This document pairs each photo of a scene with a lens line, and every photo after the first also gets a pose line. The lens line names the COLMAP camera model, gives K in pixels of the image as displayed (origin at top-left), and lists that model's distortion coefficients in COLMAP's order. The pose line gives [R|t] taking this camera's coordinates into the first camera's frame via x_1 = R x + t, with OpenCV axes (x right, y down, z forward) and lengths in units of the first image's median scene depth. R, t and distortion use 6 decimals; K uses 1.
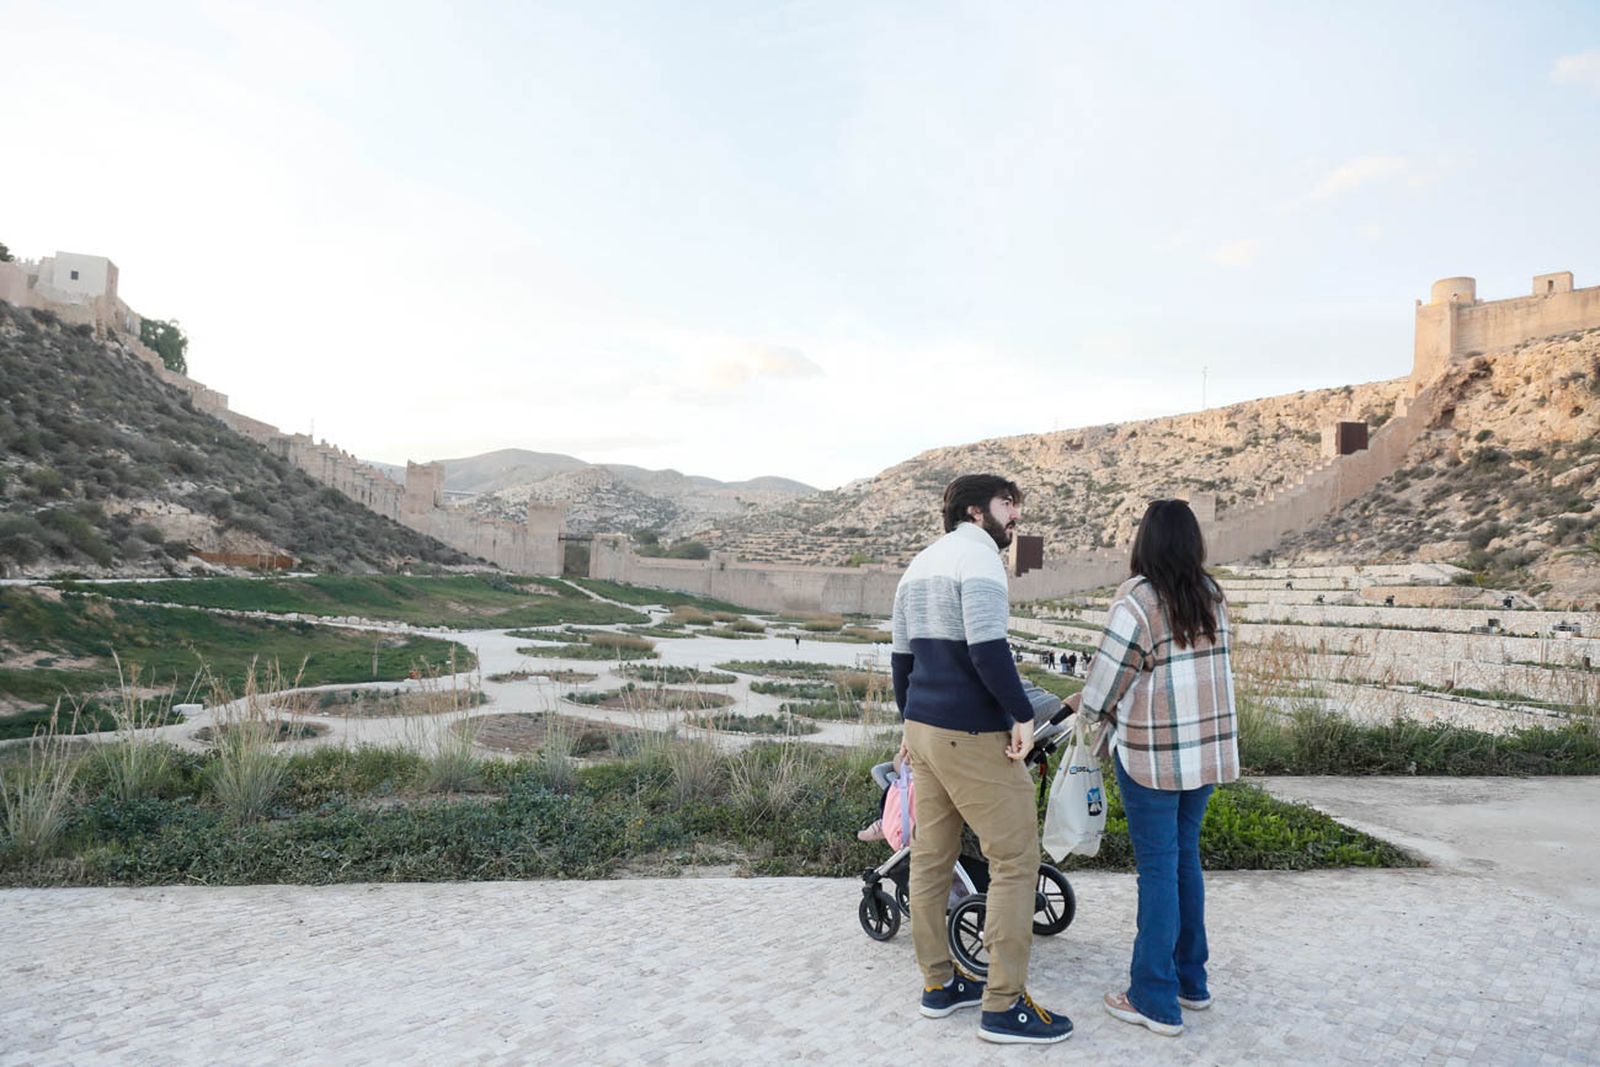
lens RADIAL K [[1033.8, 0, 806.9], [0, 1033.8, 563.8], [0, 0, 1]] dist [-0.017637, 0.004466]
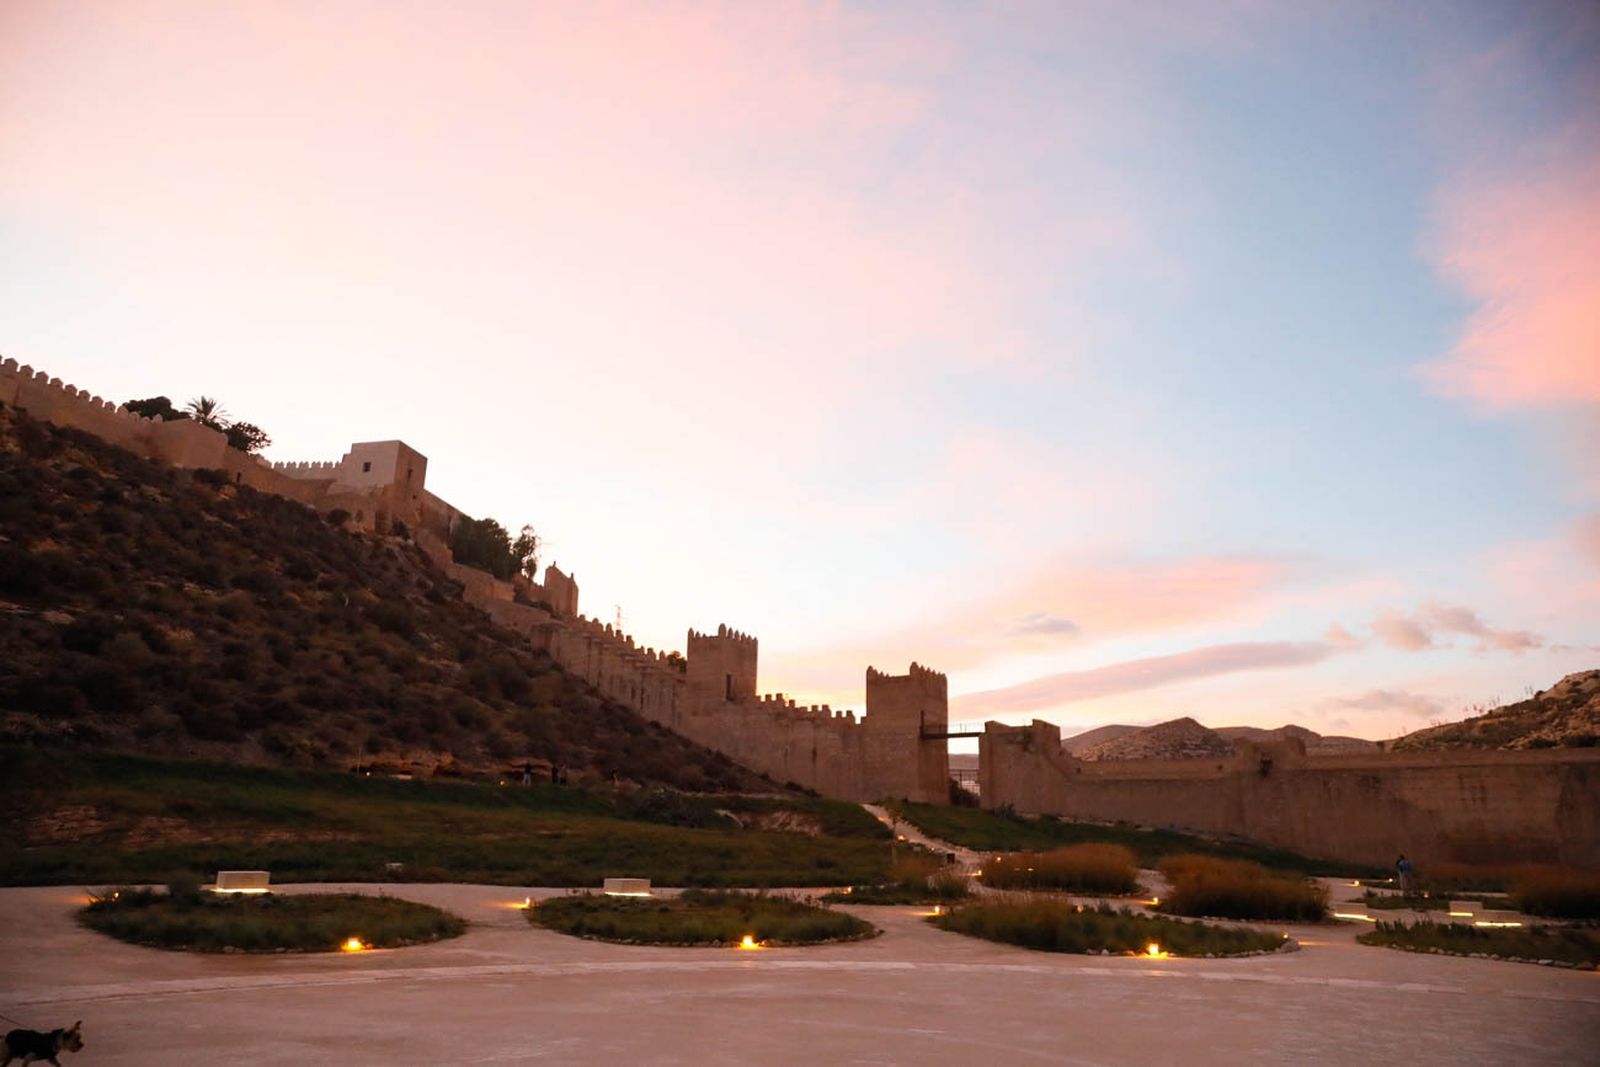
lens RADIAL K [[1044.9, 0, 792.0], [0, 1044.9, 528.9], [0, 0, 1]] dist [-0.005502, 0.003622]
pose [[0.837232, -0.192216, -0.511952, -0.002286], [0.031735, 0.951689, -0.305420, 0.035525], [0.545926, 0.239460, 0.802885, 0.514794]]
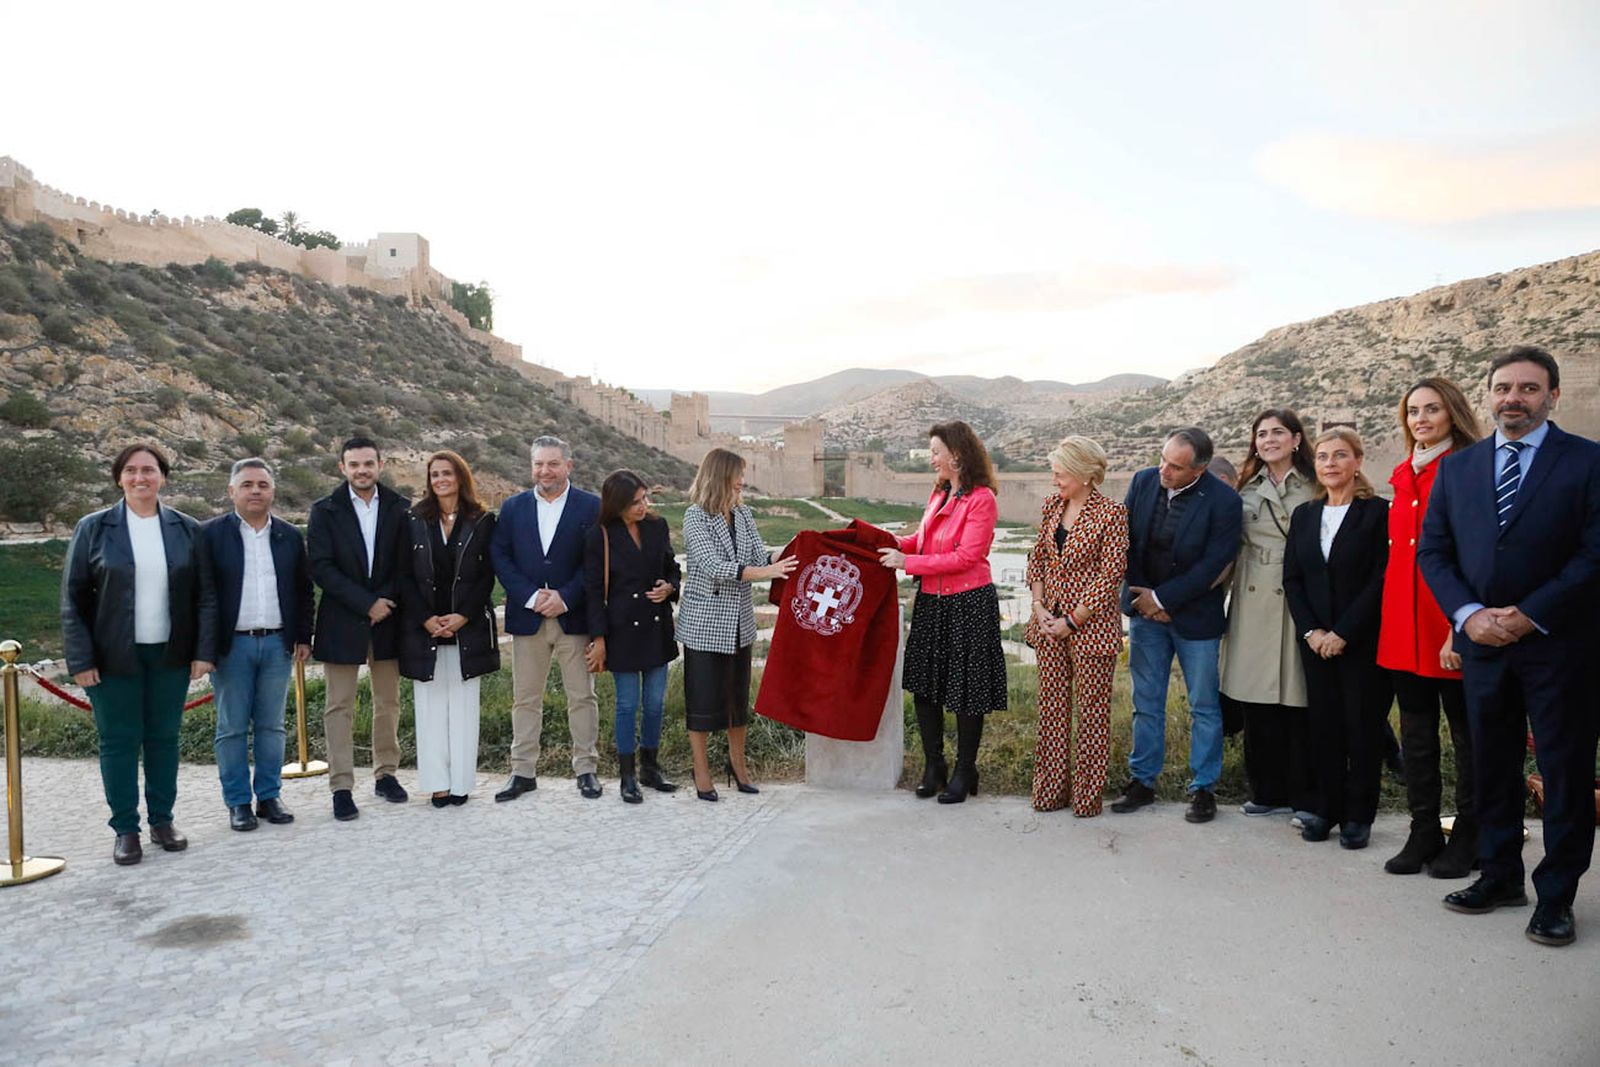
lens RADIAL K [[1061.9, 0, 798.4], [0, 1061.9, 557.9], [0, 0, 1]] dist [0.002449, -0.002107]
pose [[0.941119, -0.029761, -0.336763, 0.090379], [0.055178, 0.996282, 0.066156, 0.001835], [0.333543, -0.080843, 0.939262, 0.019829]]
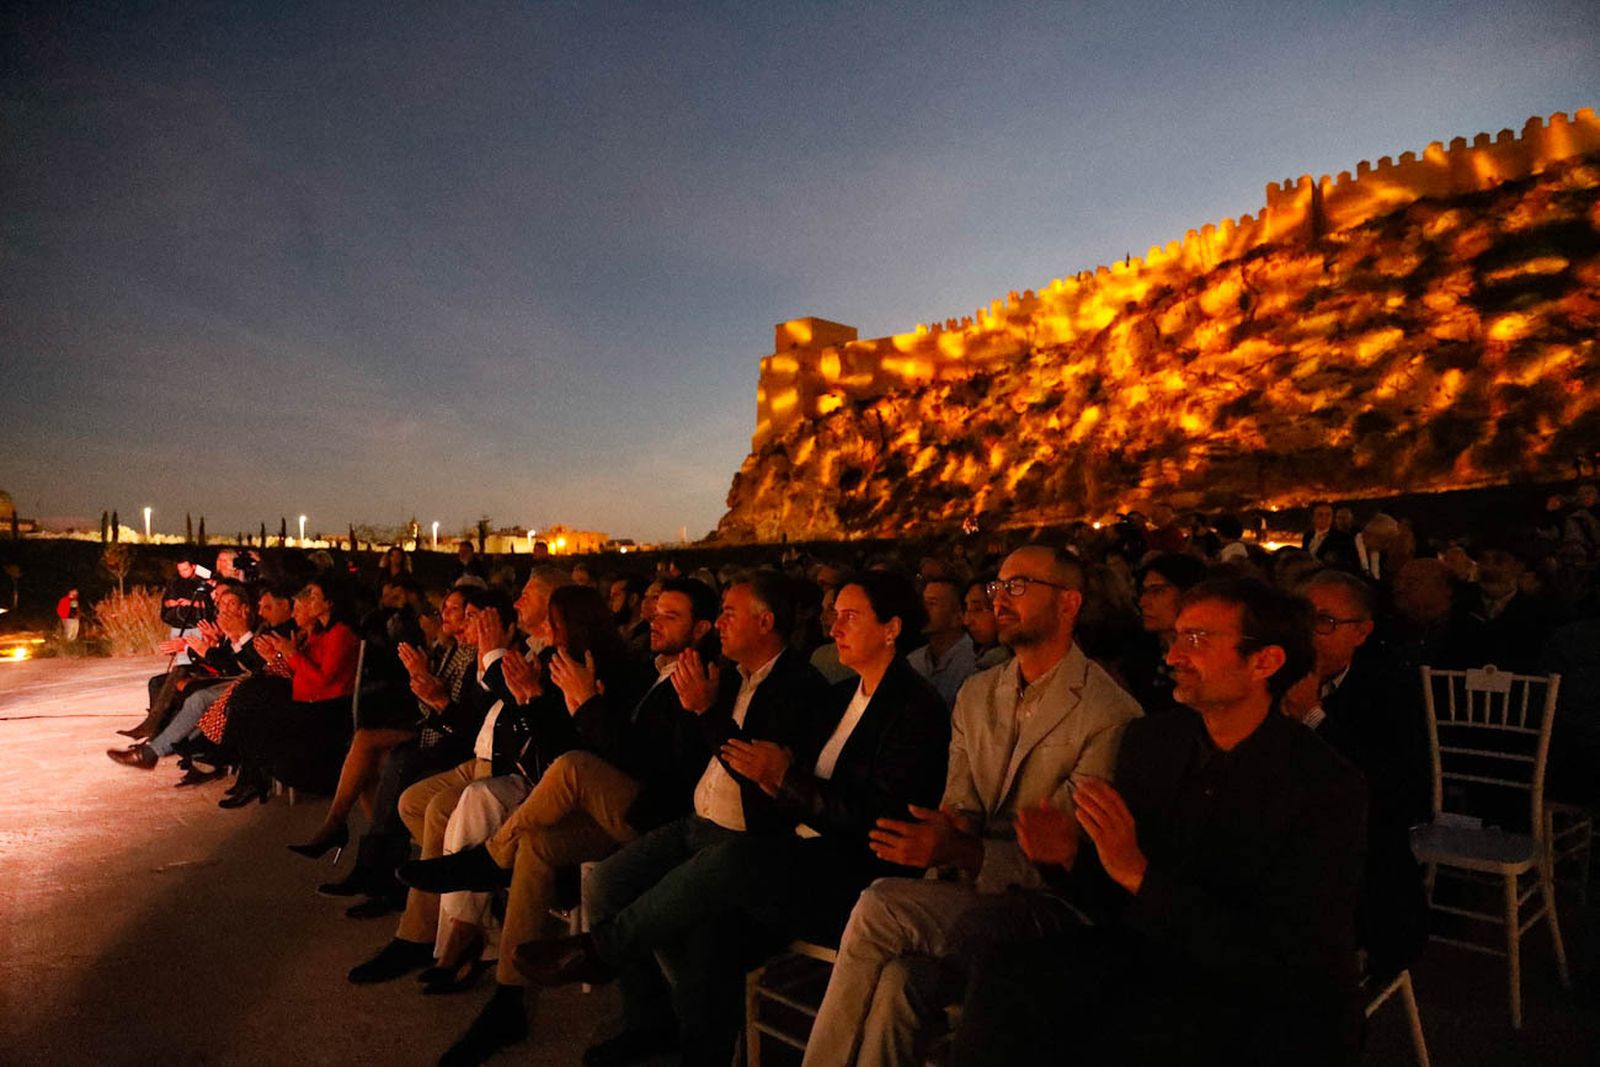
lens RADIAL K [[1044.9, 0, 792.0], [0, 1044.9, 528.9], [0, 0, 1]] dist [-0.005502, 0.003622]
pose [[-0.800533, -0.044082, -0.597665, 0.085506], [0.007267, 0.996504, -0.083233, 0.042446], [0.599244, -0.070974, -0.797414, 0.580194]]
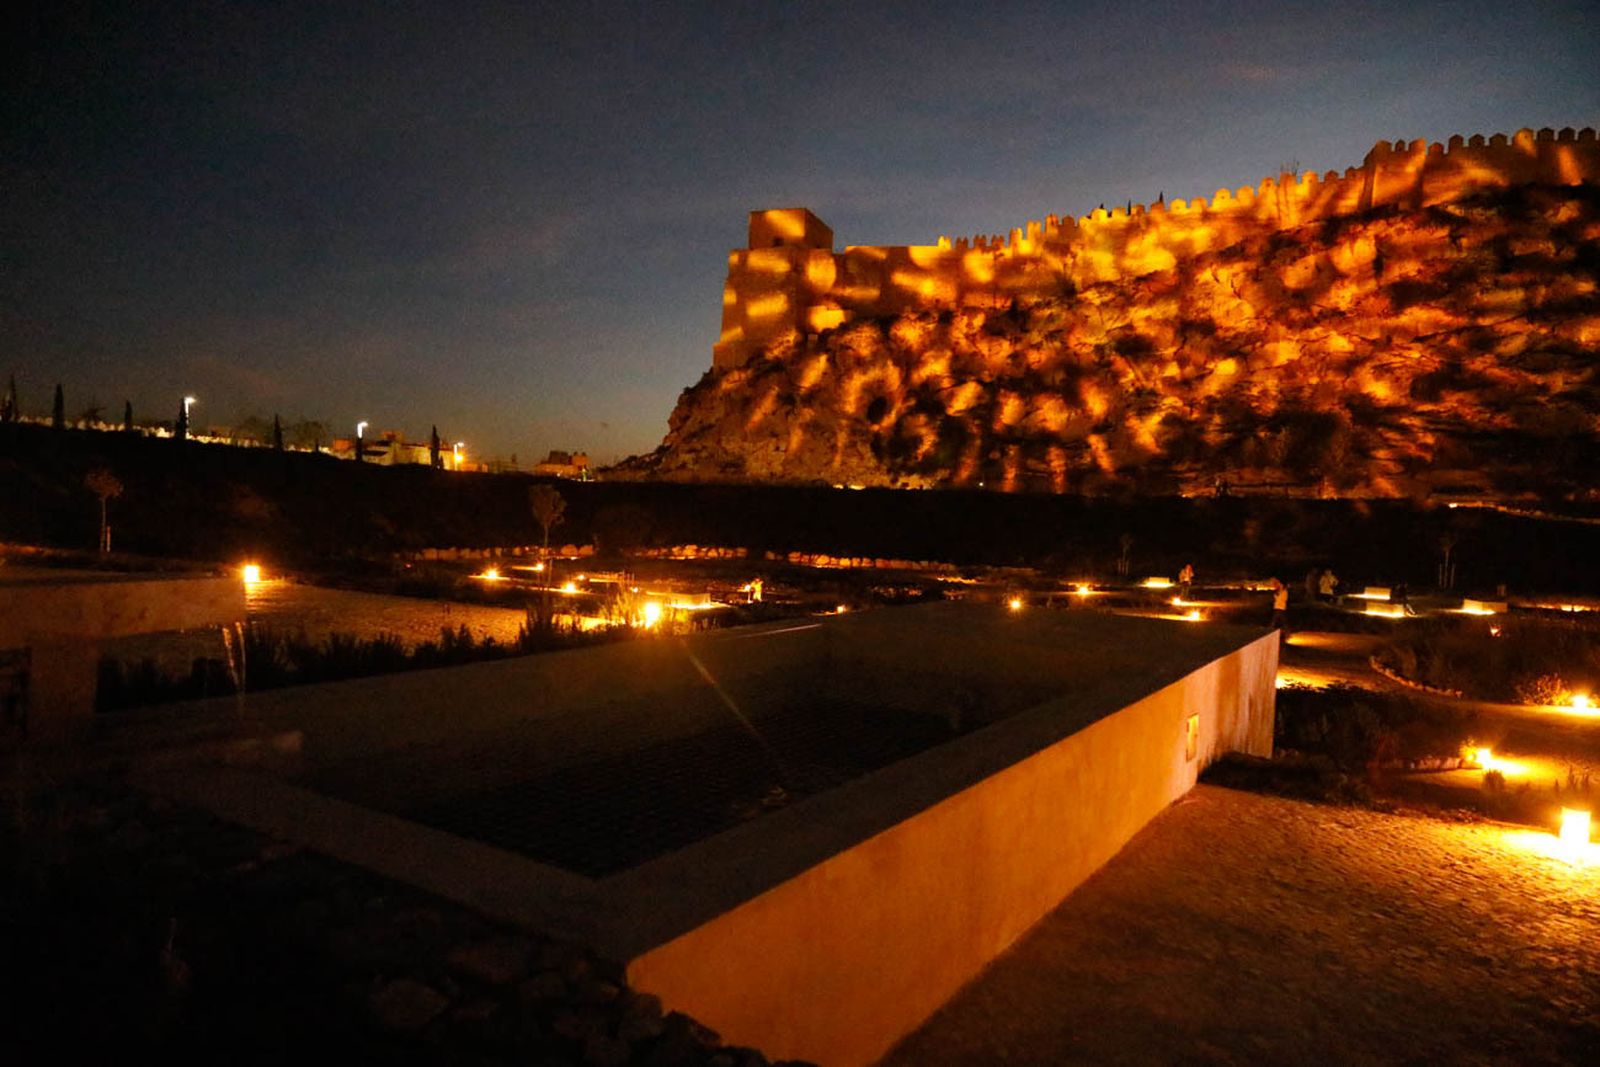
lens RADIAL K [[1070.1, 0, 792.2], [0, 1070.1, 531.8], [0, 0, 1]] dist [-0.001942, 0.003568]
pose [[-0.529686, -0.034452, -0.847494, 0.168517], [-0.036476, 0.999176, -0.017821, 0.032158], [0.847409, 0.021474, -0.530506, 0.338157]]
